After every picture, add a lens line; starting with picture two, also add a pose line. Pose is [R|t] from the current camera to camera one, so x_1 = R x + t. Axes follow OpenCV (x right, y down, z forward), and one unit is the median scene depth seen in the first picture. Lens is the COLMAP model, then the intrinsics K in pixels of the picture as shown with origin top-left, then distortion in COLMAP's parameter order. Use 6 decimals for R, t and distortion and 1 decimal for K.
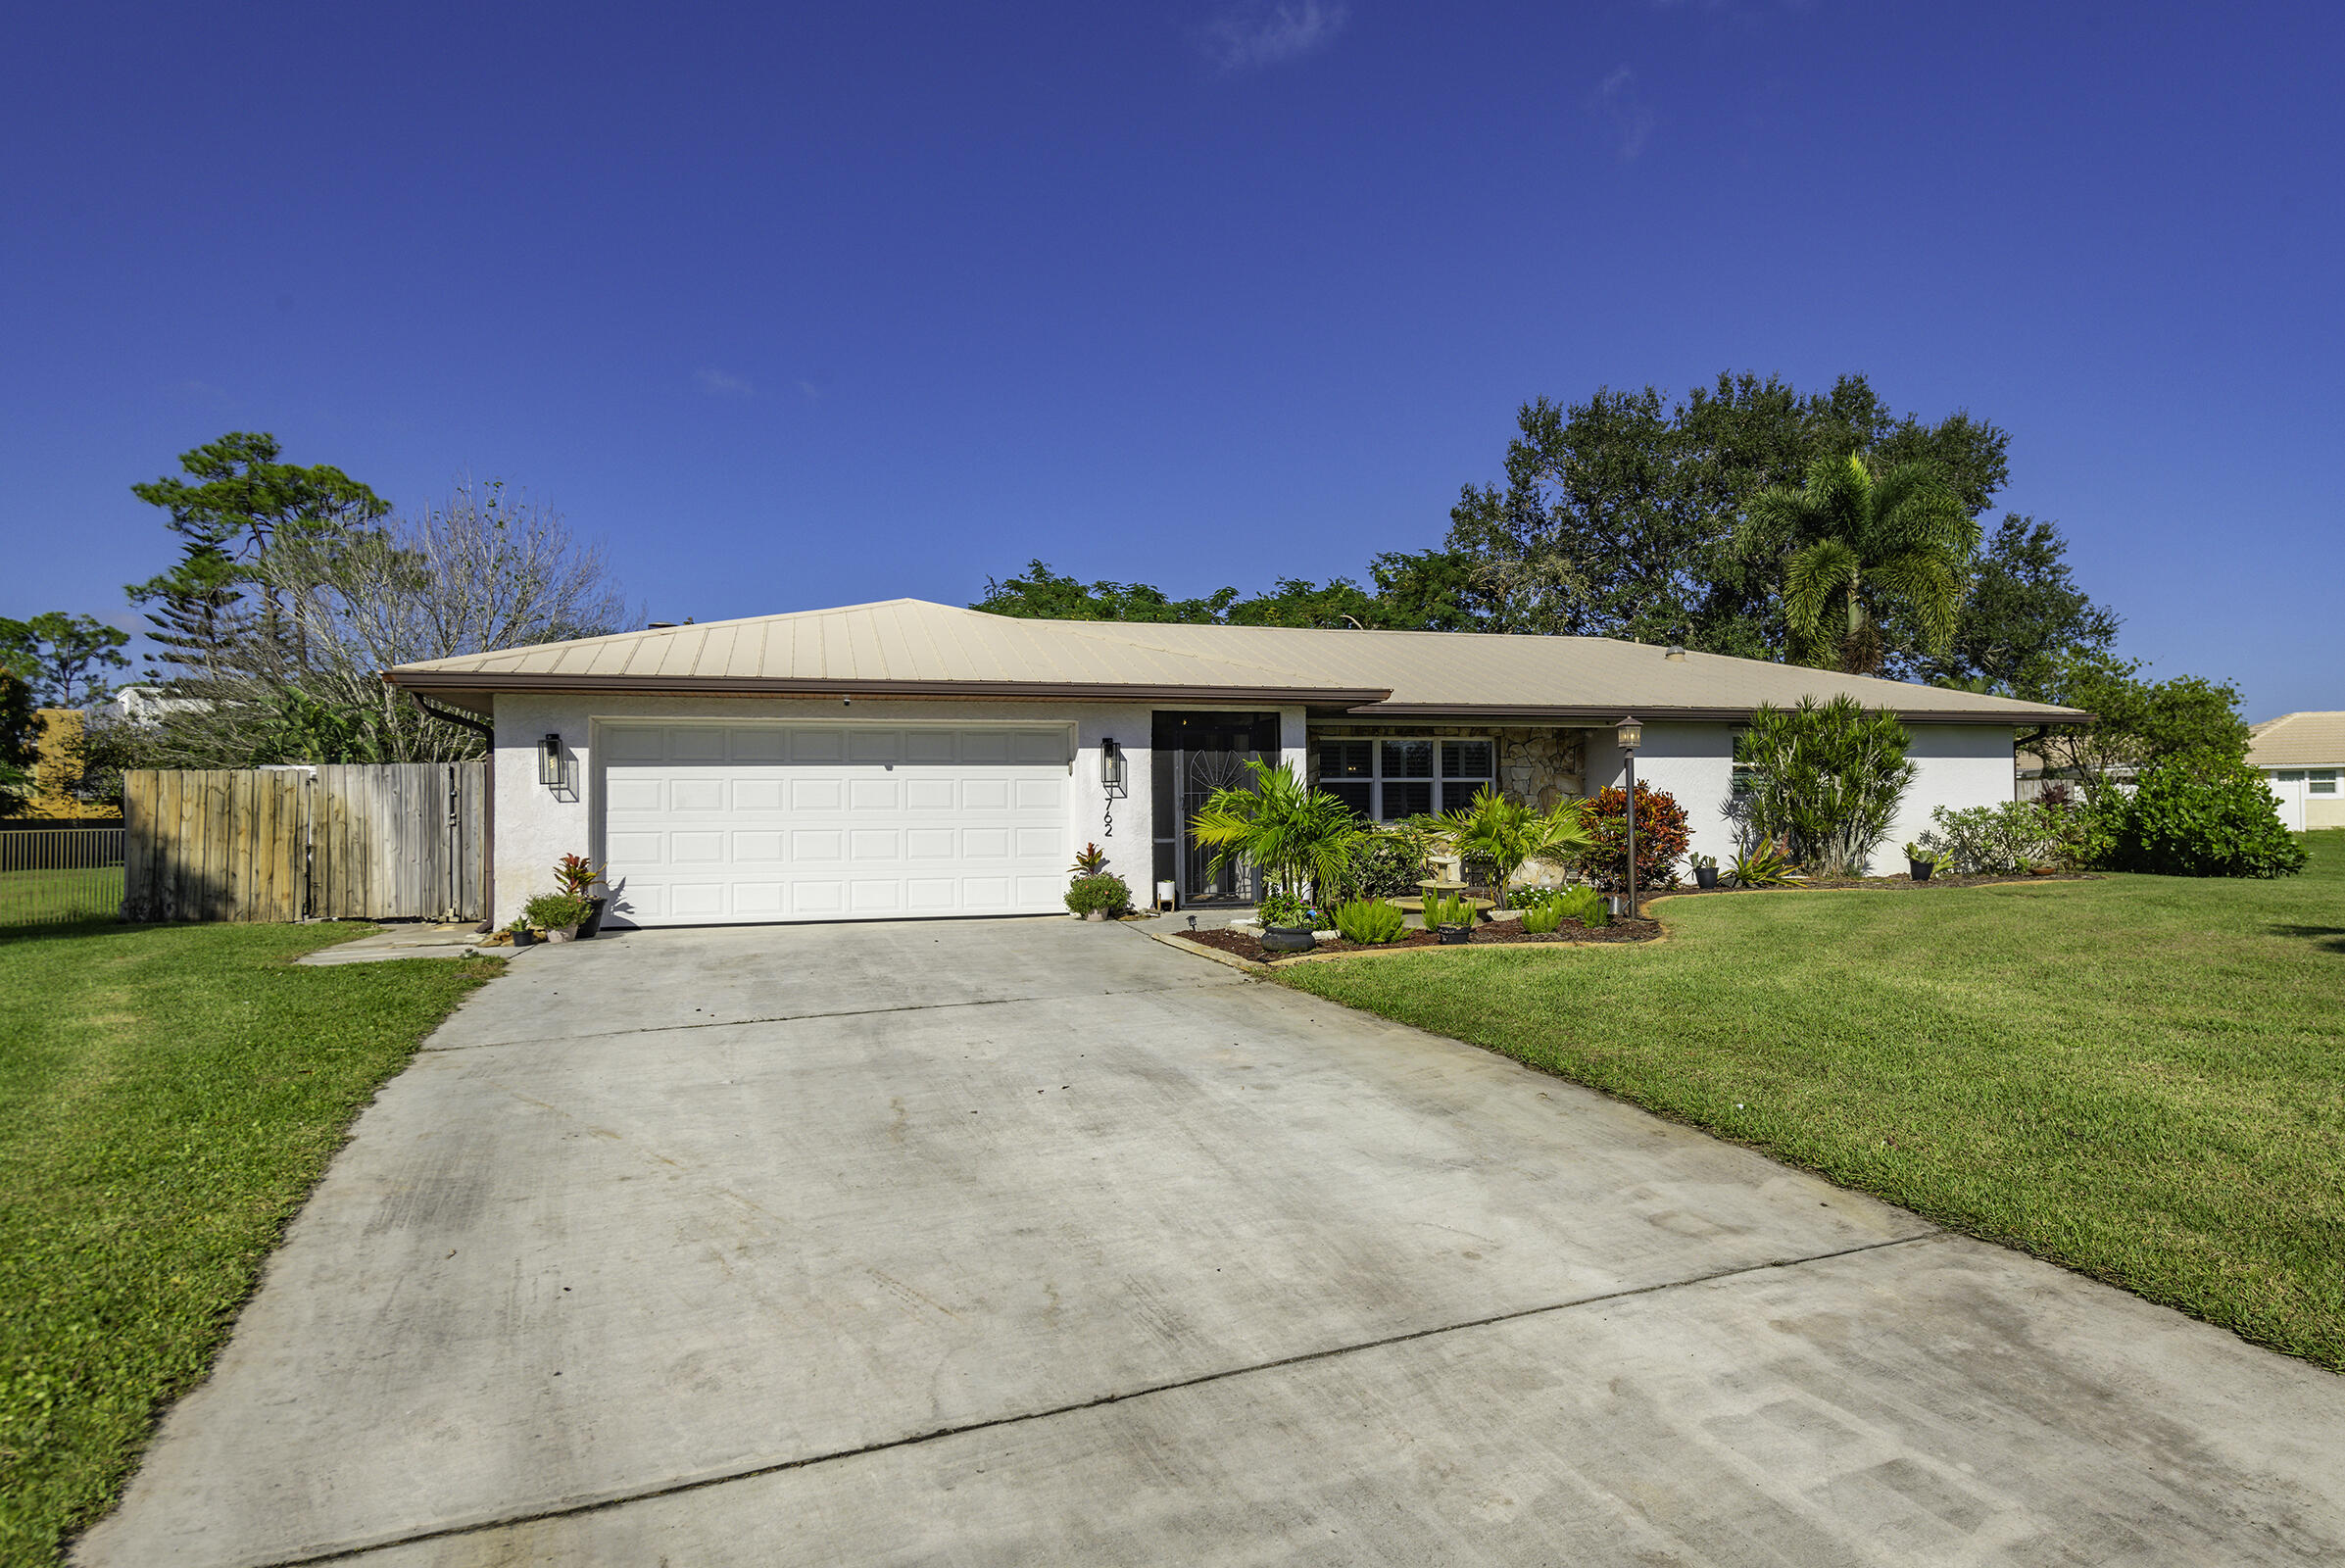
lens RADIAL K [[1357.2, 0, 1170.9], [0, 1357.2, 797.0], [0, 0, 1]] dist [0.032761, 0.000565]
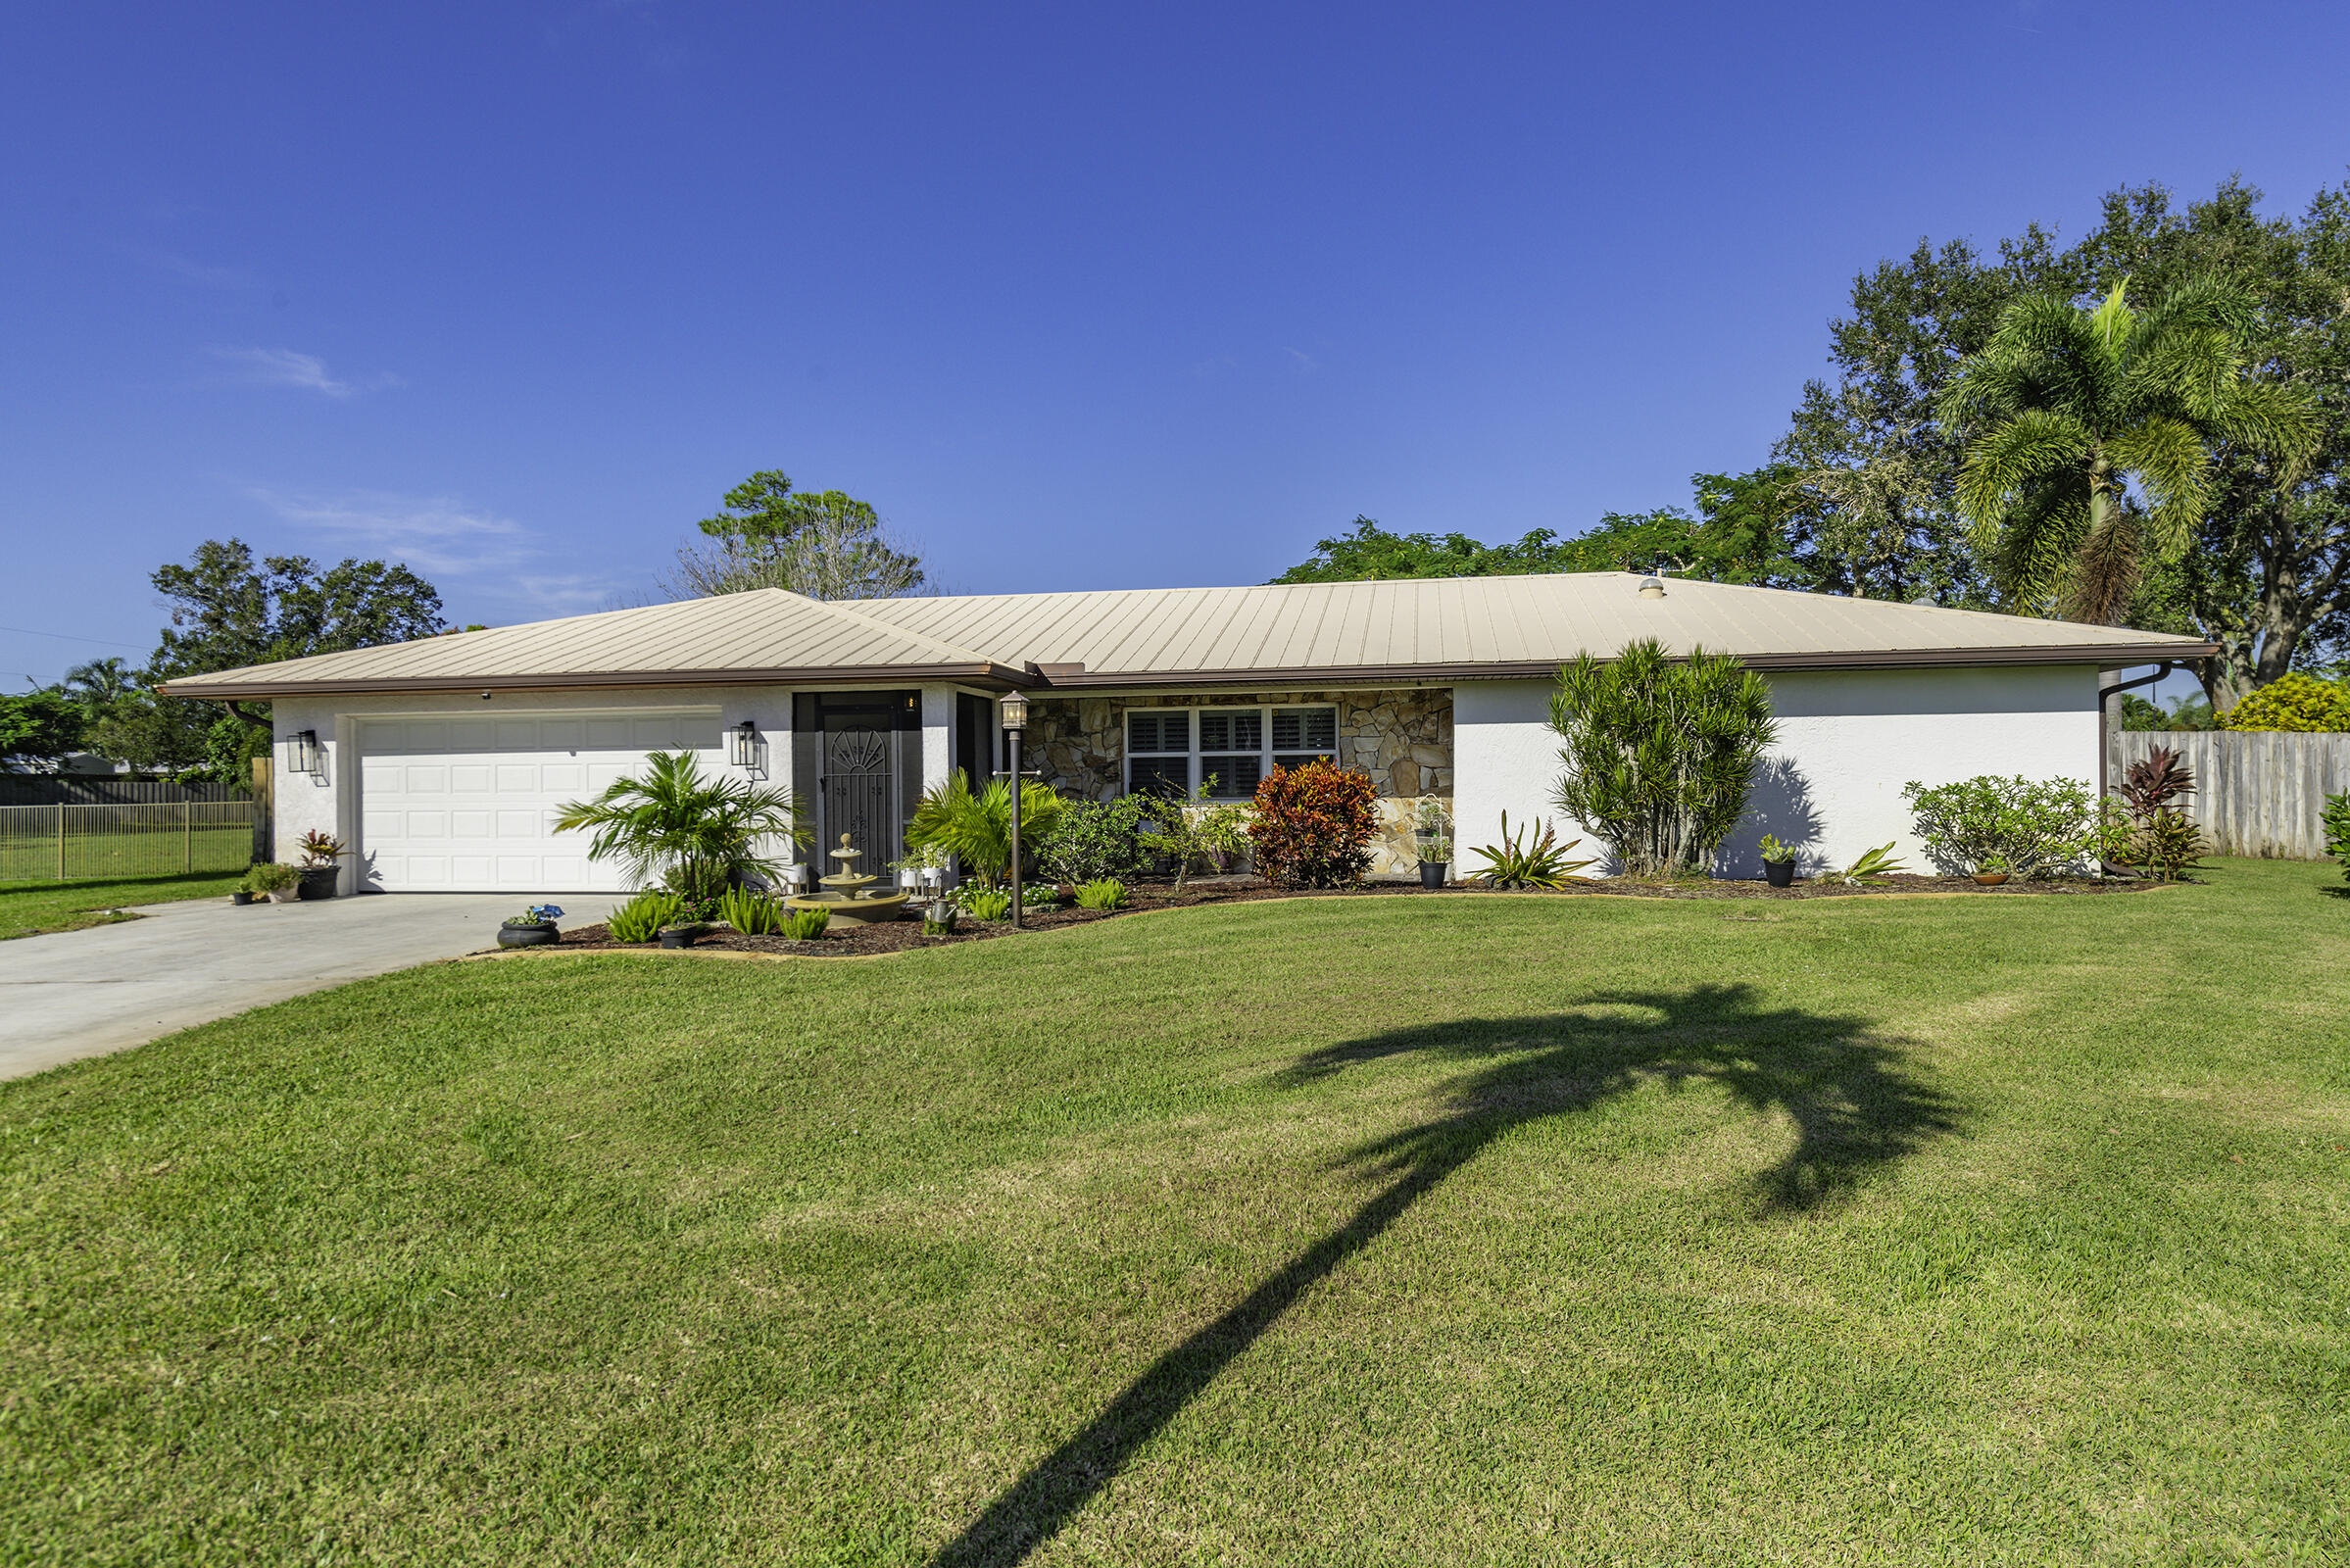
lens RADIAL K [[1360.1, 0, 1173.7], [0, 1360.1, 769.6], [0, 0, 1]] dist [0.032761, 0.000565]
pose [[0.895712, -0.005054, -0.444605, 0.541983], [0.009921, 0.999914, 0.008622, -0.009916], [0.444523, -0.012133, 0.895685, 0.174714]]
